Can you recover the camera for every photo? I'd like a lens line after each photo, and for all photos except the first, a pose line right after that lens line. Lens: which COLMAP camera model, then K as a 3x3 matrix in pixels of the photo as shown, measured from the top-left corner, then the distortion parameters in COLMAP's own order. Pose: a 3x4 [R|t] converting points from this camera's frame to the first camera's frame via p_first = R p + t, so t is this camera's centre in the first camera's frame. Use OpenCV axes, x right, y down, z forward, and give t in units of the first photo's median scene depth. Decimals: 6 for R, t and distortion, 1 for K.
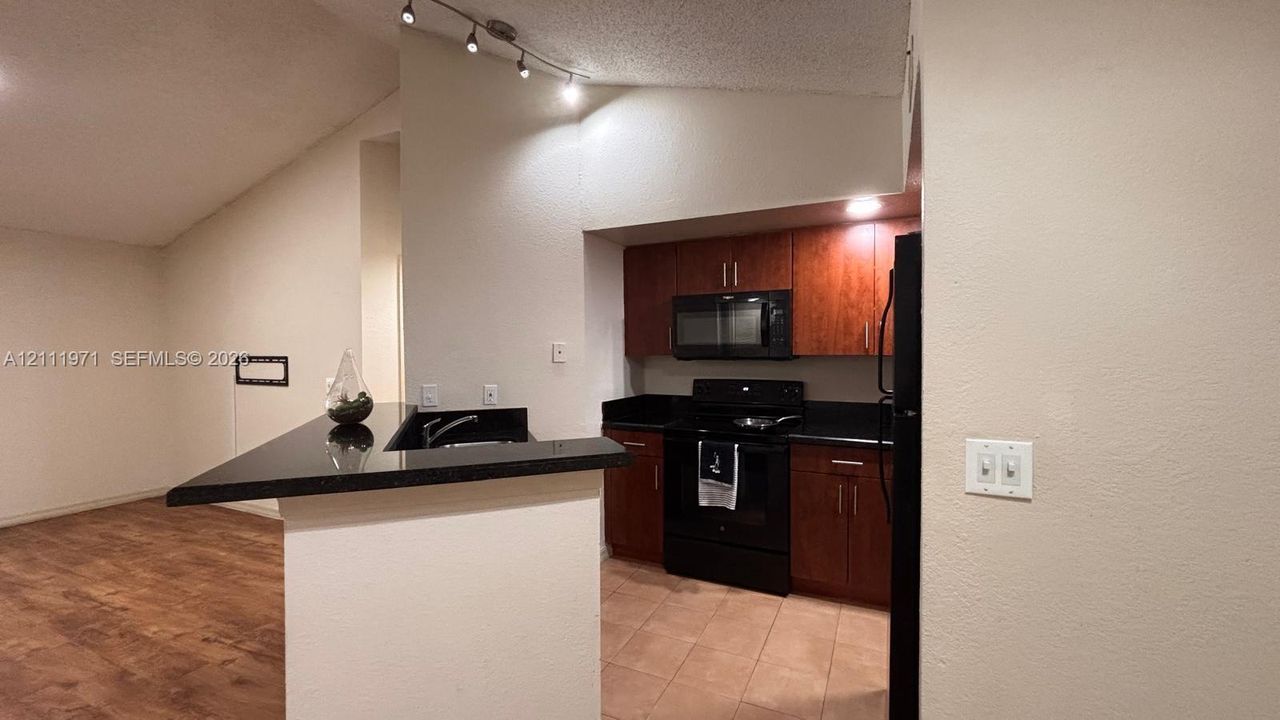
lens RADIAL K [[512.4, 0, 636.2], [0, 512.4, 360.1], [0, 0, 1]] dist [0.001406, -0.000218]
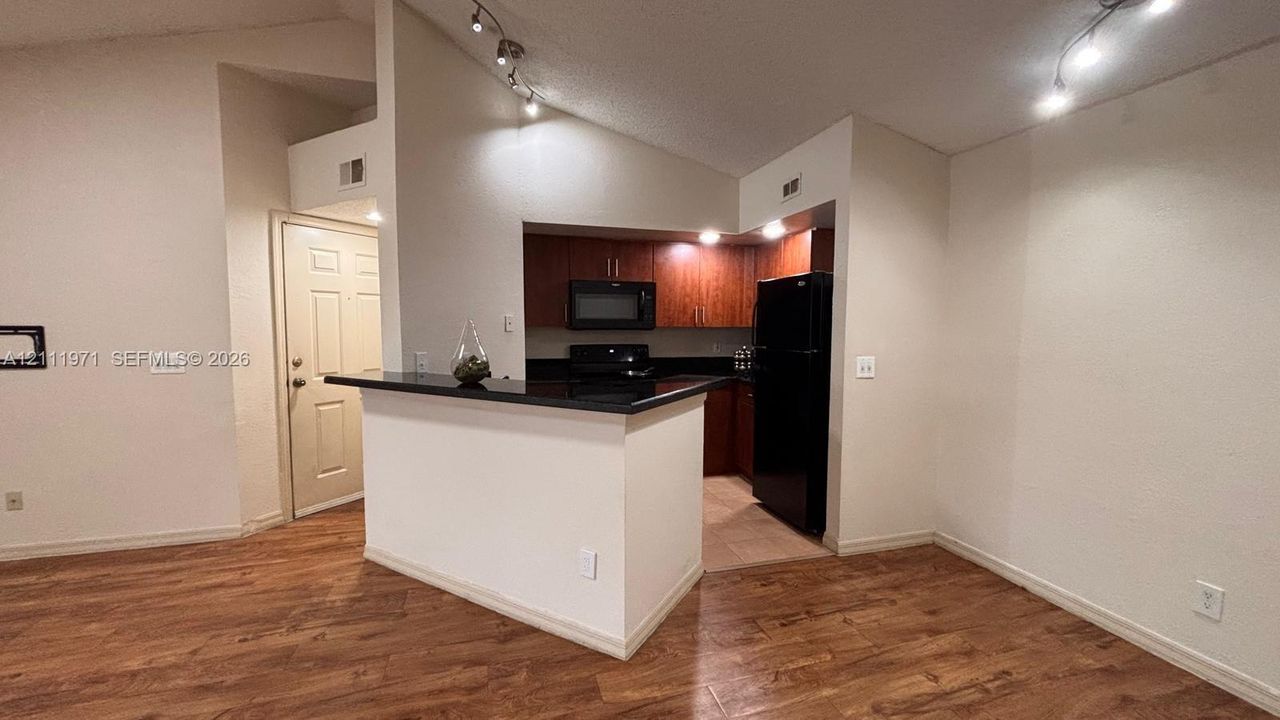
lens RADIAL K [[516.4, 0, 634.9], [0, 516.4, 359.6], [0, 0, 1]] dist [0.000574, 0.000052]
pose [[0.755658, -0.036741, 0.653935, -0.750241], [0.005013, 0.998721, 0.050319, 0.010348], [-0.654947, -0.034745, 0.754876, -0.094427]]
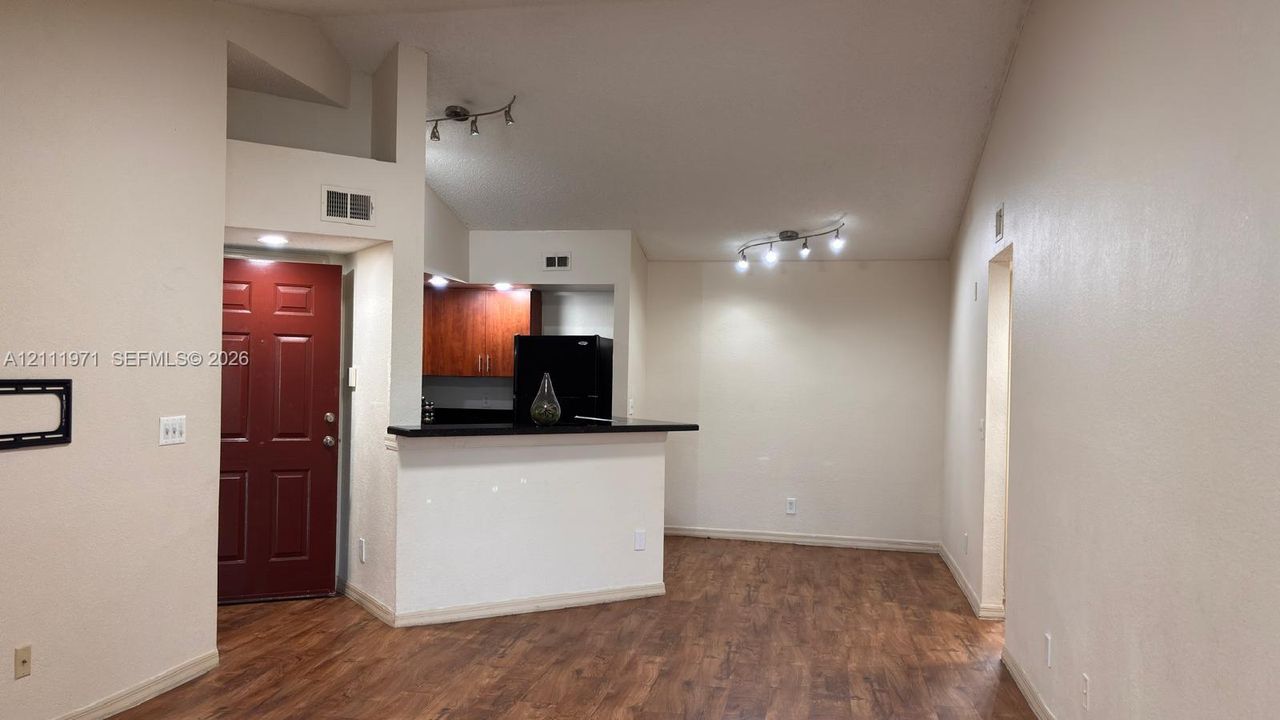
lens RADIAL K [[977.4, 0, 641.4], [0, 977.4, 357.2], [0, 0, 1]] dist [0.111542, -0.141704]
pose [[-0.245148, 0.013520, 0.969391, -2.365492], [0.000280, 0.999904, -0.013875, -0.020454], [-0.969486, -0.003130, -0.245129, 1.016853]]
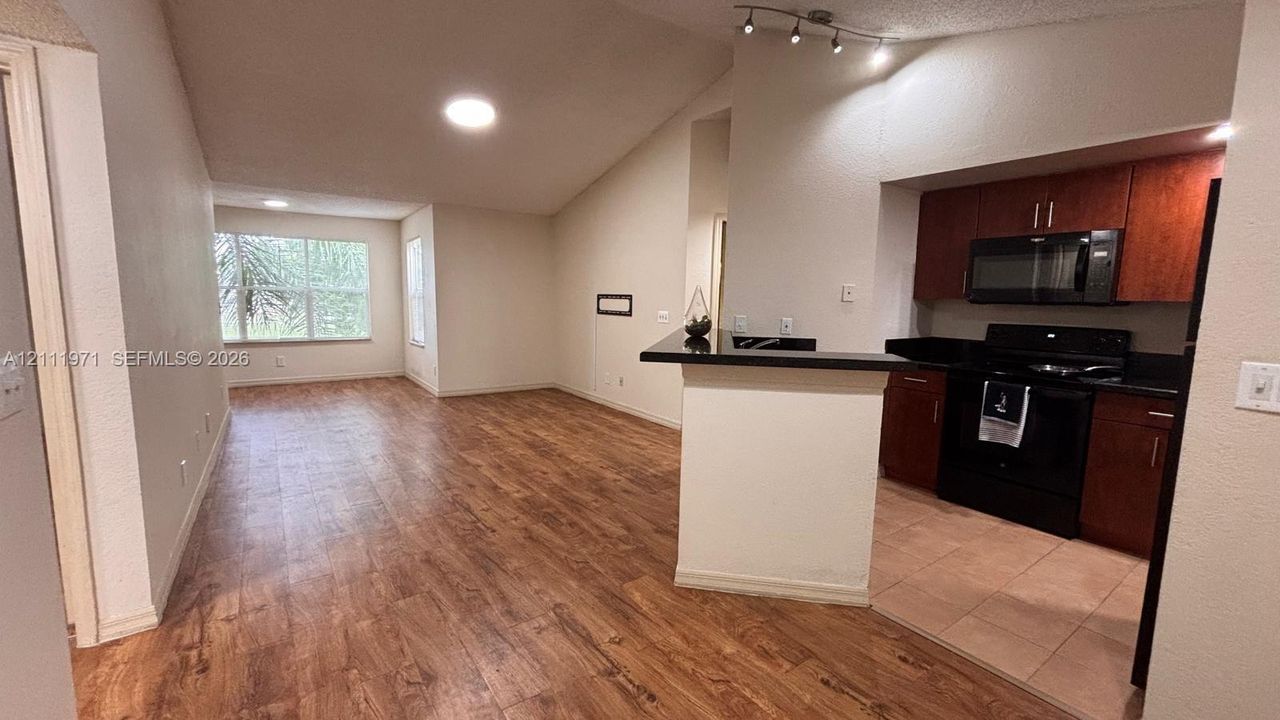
lens RADIAL K [[507.8, 0, 637.1], [0, 507.8, 360.8], [0, 0, 1]] dist [0.000894, -0.004639]
pose [[0.870075, 0.083026, -0.485876, 0.003779], [-0.033824, 0.993445, 0.109191, 0.029103], [0.491757, -0.078570, 0.867180, -0.251945]]
